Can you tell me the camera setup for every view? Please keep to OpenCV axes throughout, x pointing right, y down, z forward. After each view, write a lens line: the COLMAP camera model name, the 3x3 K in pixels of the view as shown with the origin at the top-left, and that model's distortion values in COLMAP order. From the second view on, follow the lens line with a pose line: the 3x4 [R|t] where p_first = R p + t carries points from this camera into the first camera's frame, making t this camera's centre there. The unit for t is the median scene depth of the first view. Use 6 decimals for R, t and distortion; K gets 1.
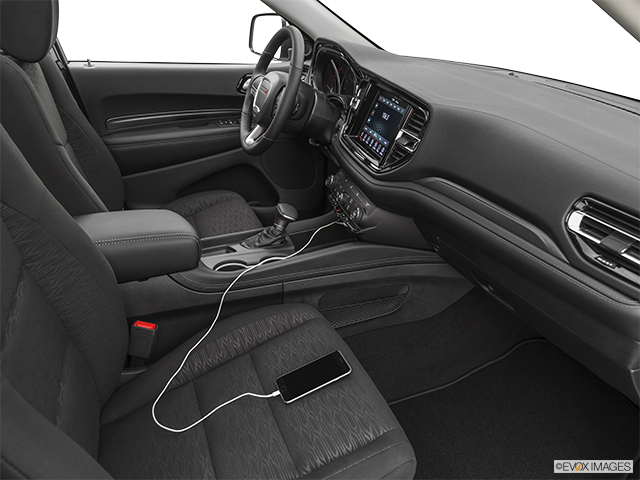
lens RADIAL K [[480.3, 0, 320.0], [0, 480.3, 240.0], [0, 0, 1]] dist [0.000860, 0.002355]
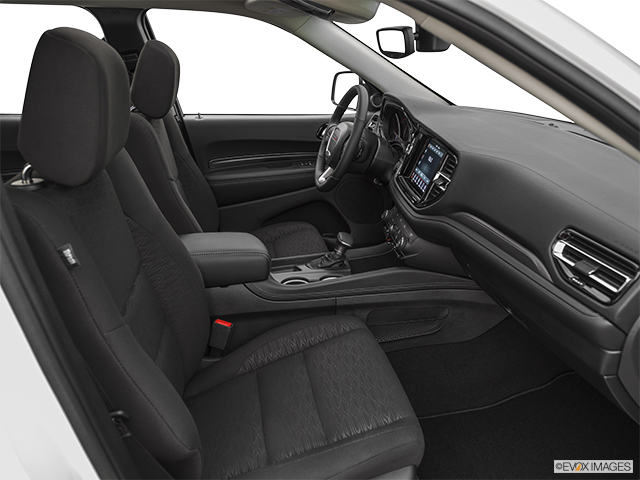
lens RADIAL K [[480.3, 0, 320.0], [0, 480.3, 240.0], [0, 0, 1]] dist [0.000860, 0.002355]
pose [[0.981034, 0.039690, -0.189729, 0.102993], [-0.054953, 0.995602, -0.075871, 0.039162], [0.185883, 0.084858, 0.978901, -0.181856]]
